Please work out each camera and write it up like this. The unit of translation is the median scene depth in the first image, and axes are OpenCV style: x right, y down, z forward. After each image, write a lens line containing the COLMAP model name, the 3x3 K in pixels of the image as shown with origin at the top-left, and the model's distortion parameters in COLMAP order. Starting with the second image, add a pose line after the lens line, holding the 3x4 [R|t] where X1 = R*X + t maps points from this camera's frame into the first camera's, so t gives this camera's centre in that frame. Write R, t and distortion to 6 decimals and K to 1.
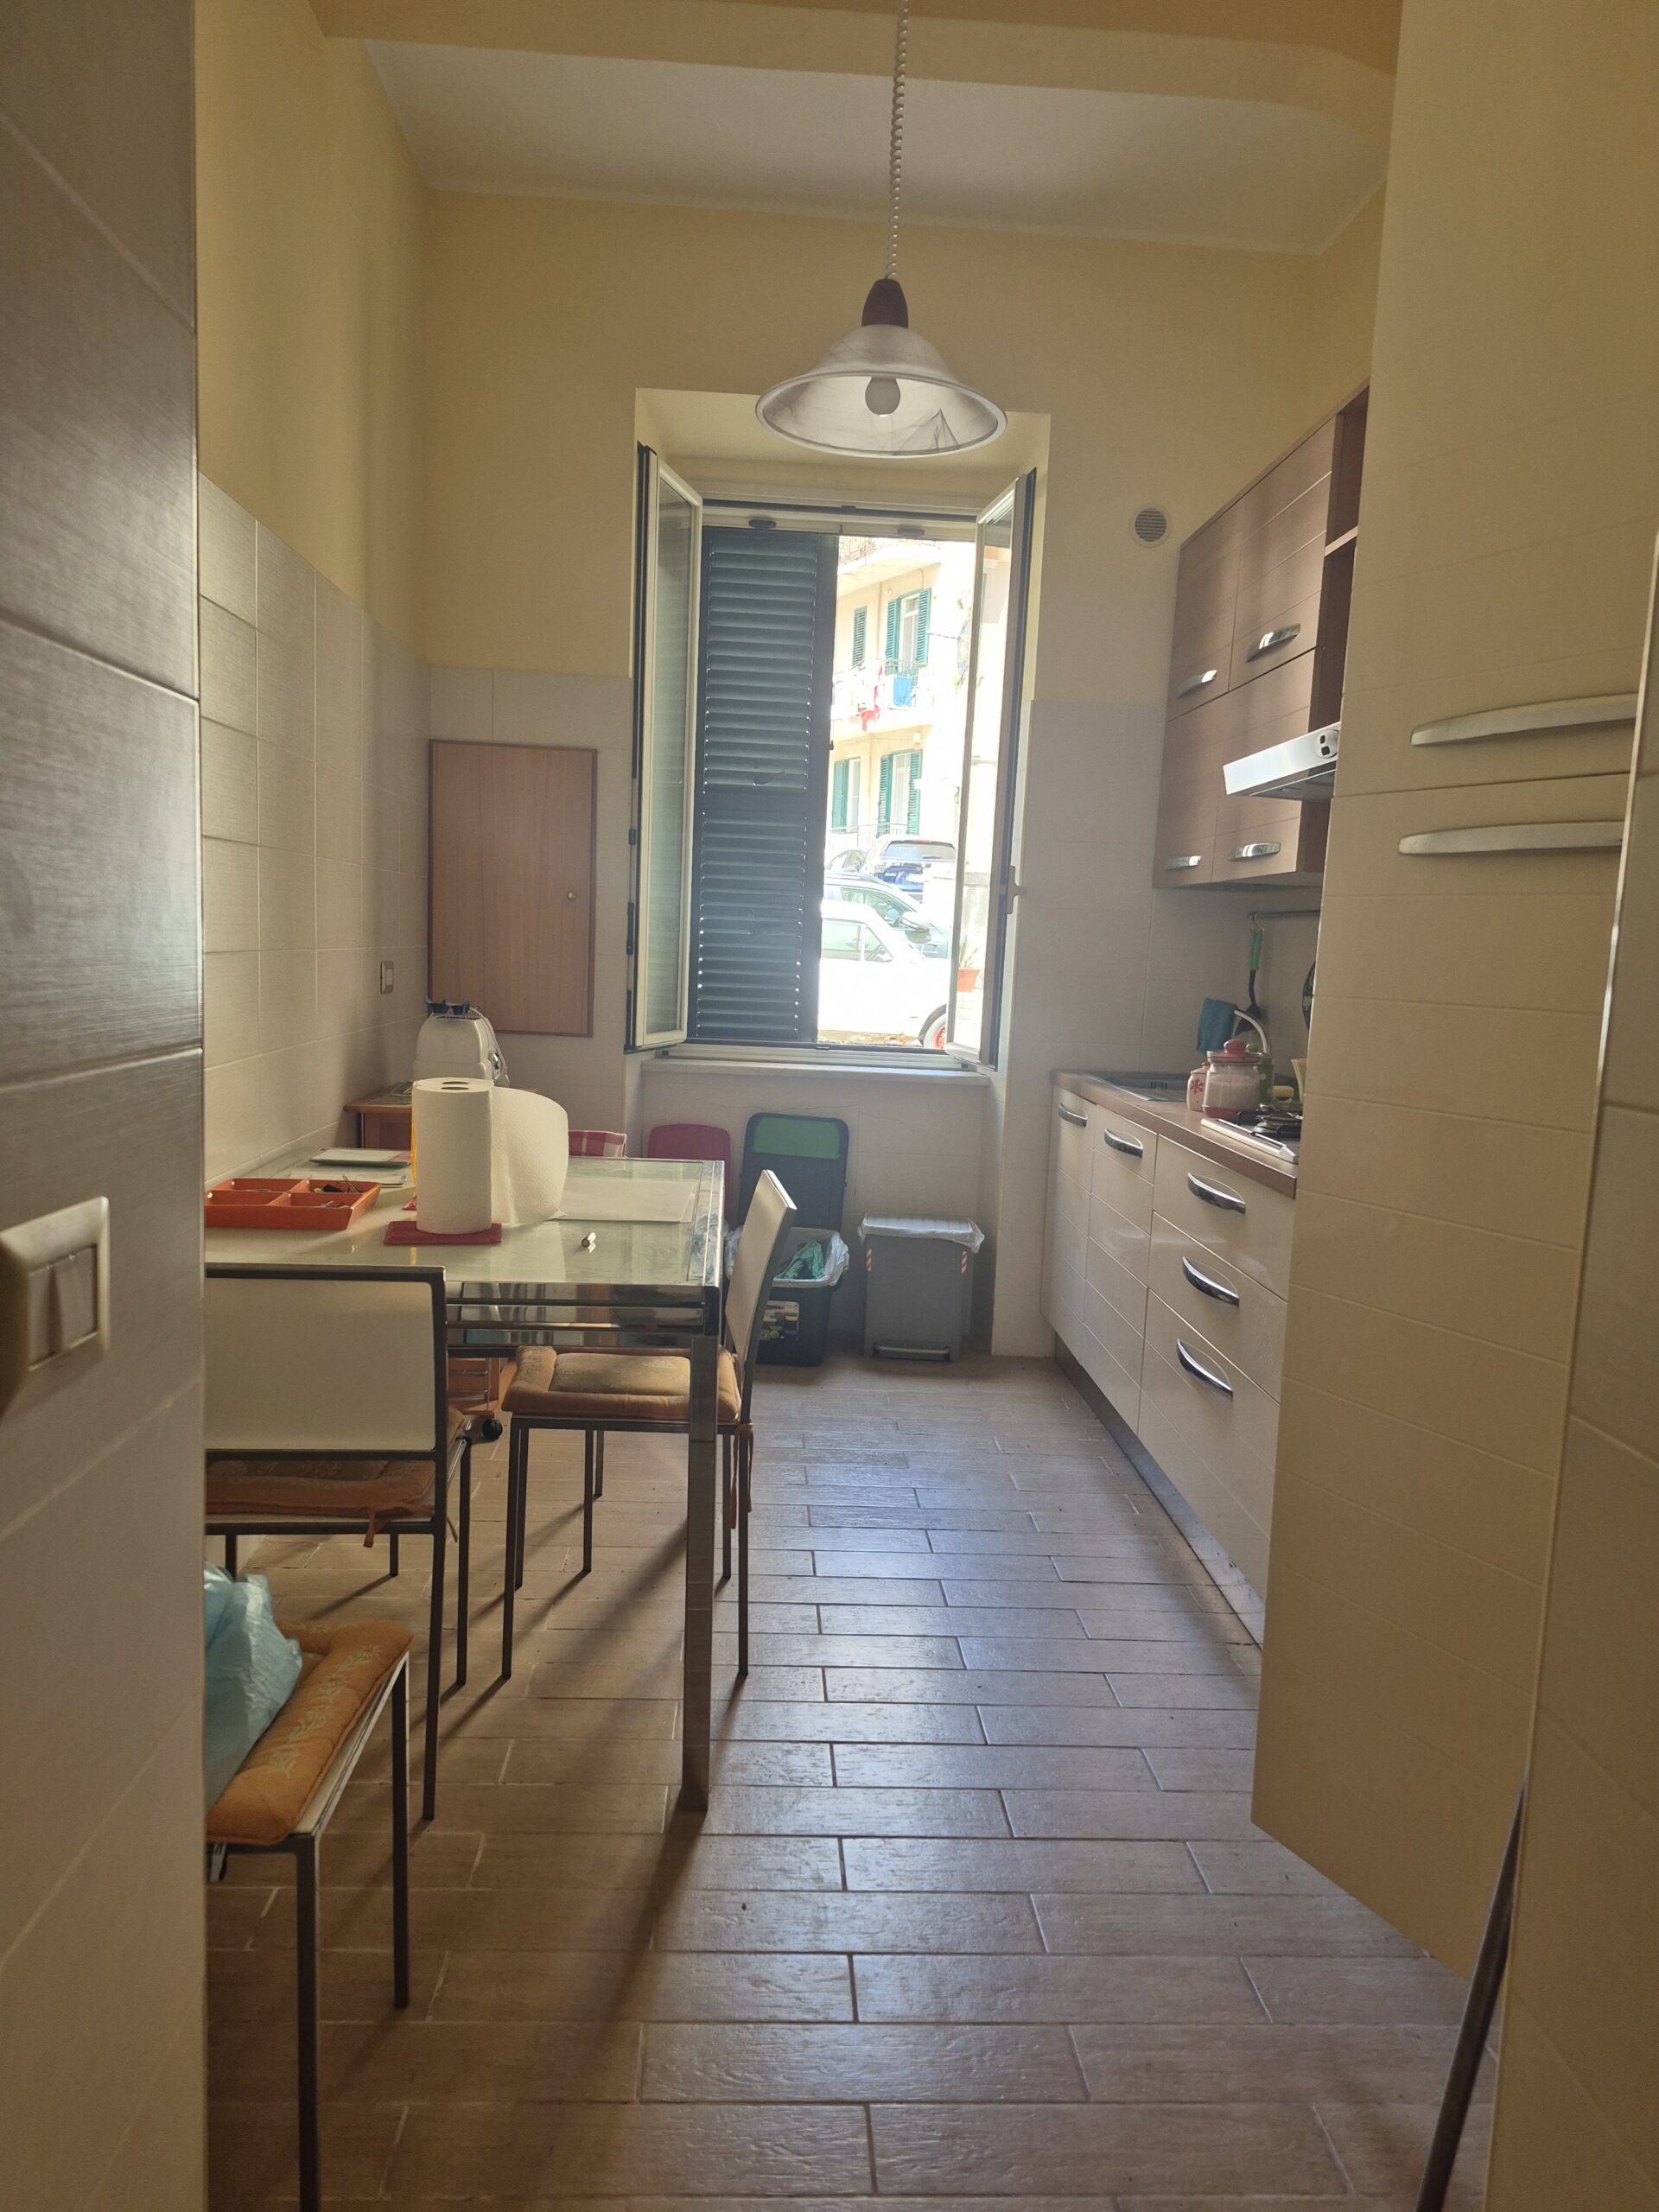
lens RADIAL K [[1509.2, 0, 831.1], [0, 1509.2, 1189.5], [0, 0, 1]] dist [0.136956, -0.181965]
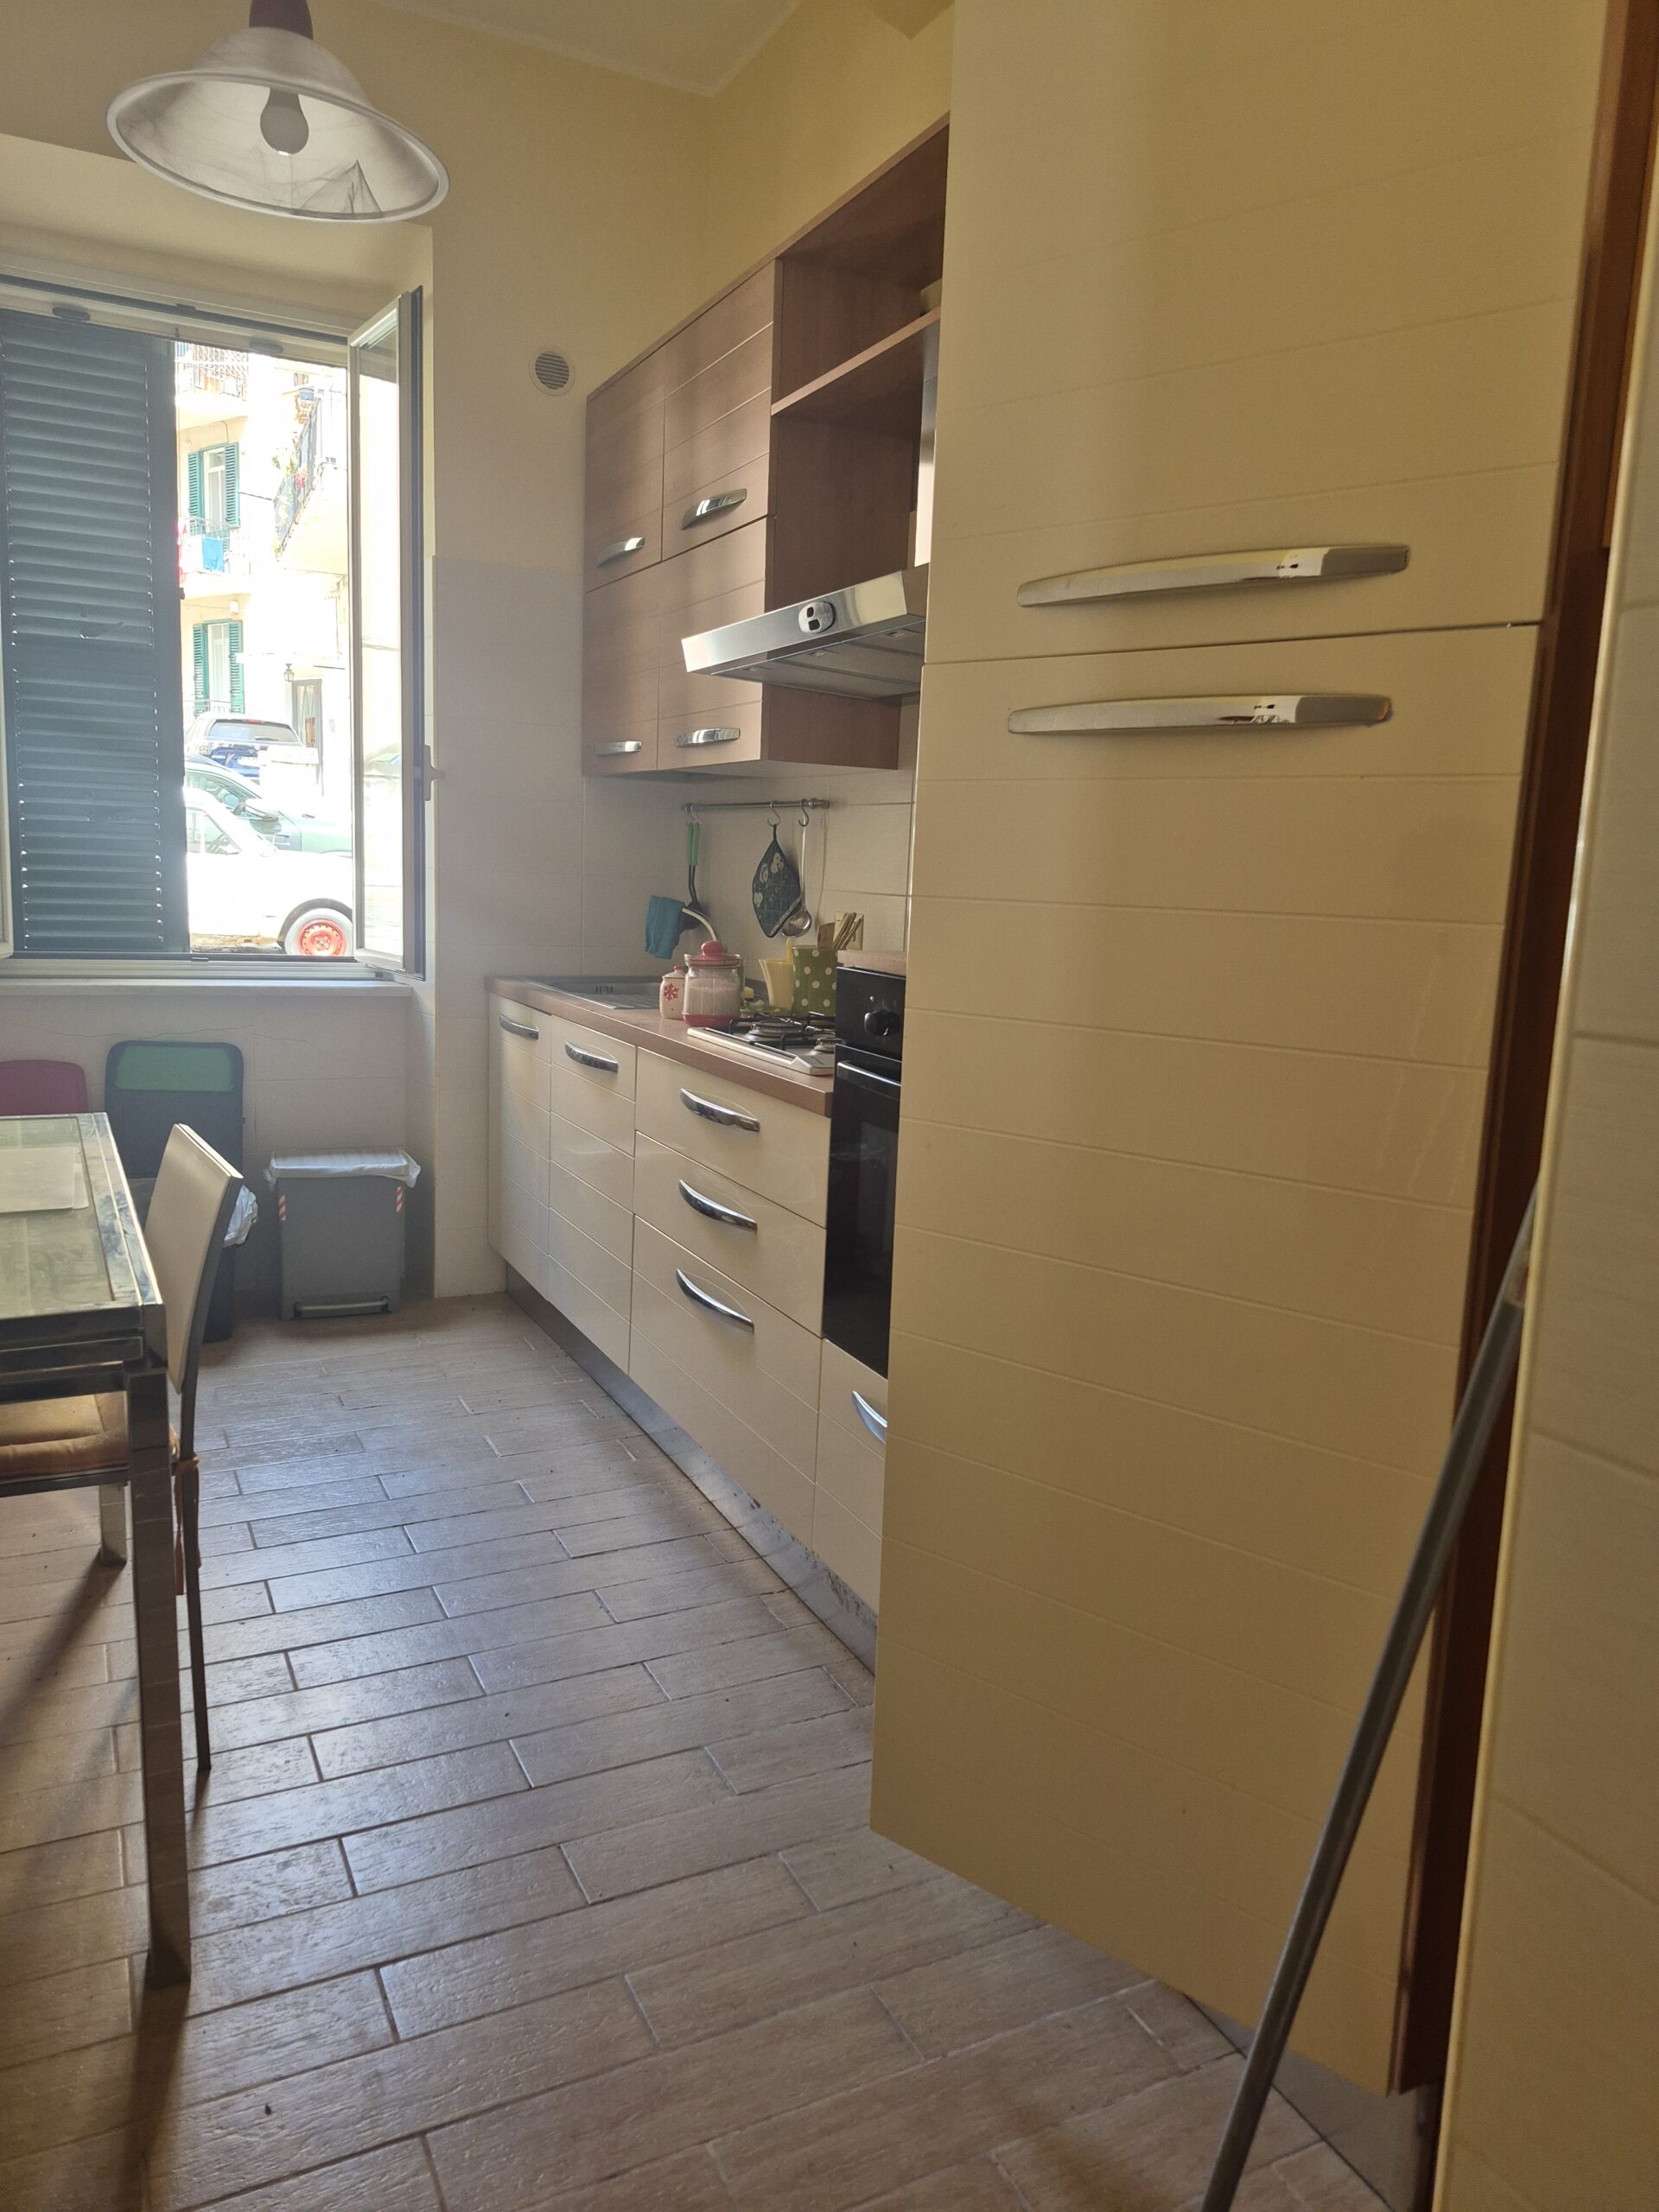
lens RADIAL K [[1530.5, 0, 823.7], [0, 1530.5, 1121.3], [0, 0, 1]] dist [0.100208, -0.118245]
pose [[0.918791, -0.076239, 0.387312, -0.035305], [0.067404, 0.997063, 0.036364, -0.015702], [-0.388946, -0.007305, 0.921231, 0.099108]]
